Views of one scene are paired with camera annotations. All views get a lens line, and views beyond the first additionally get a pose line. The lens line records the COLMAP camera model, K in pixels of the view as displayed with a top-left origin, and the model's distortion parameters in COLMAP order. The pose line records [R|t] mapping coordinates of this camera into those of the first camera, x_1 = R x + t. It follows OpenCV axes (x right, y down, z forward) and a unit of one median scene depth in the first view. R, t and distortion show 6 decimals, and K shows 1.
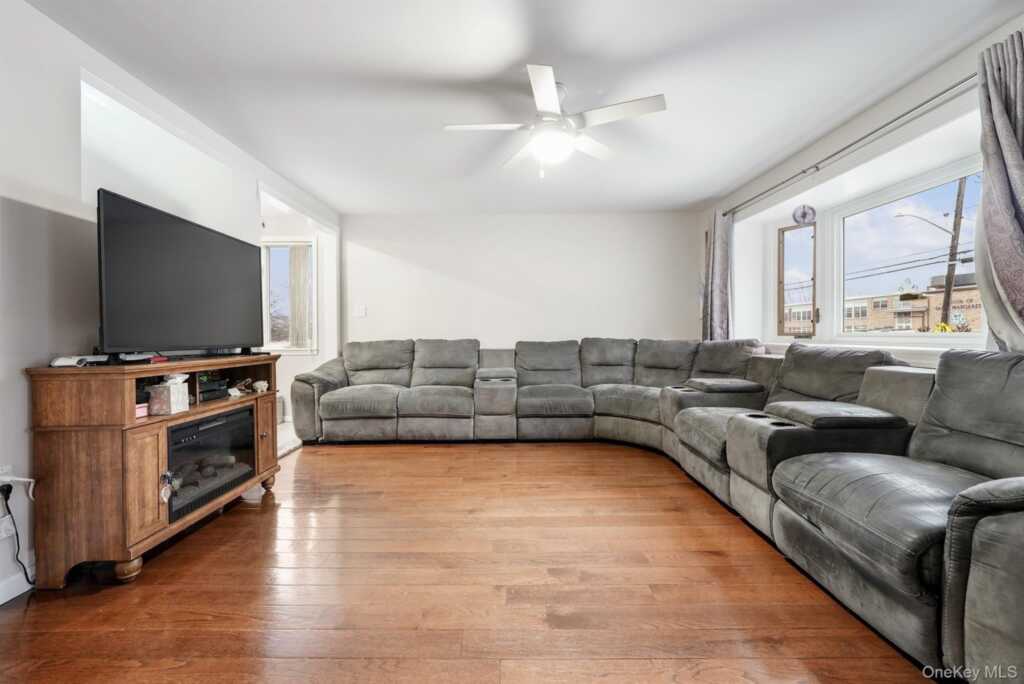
lens RADIAL K [[416.8, 0, 514.4], [0, 416.8, 341.4], [0, 0, 1]] dist [-0.003743, 0.002449]
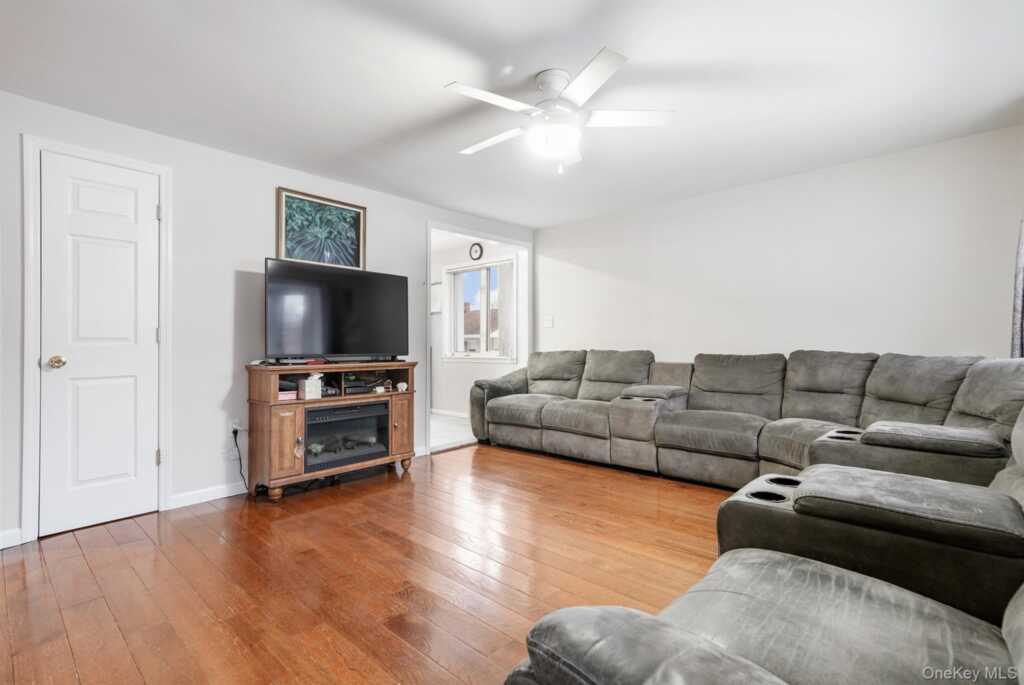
lens RADIAL K [[479.1, 0, 528.9], [0, 479.1, 343.7], [0, 0, 1]] dist [0.010302, 0.000191]
pose [[0.742888, 0.001511, -0.669414, 0.459631], [-0.010713, 0.999896, -0.009632, -0.009009], [0.669330, 0.014327, 0.742827, 0.123079]]
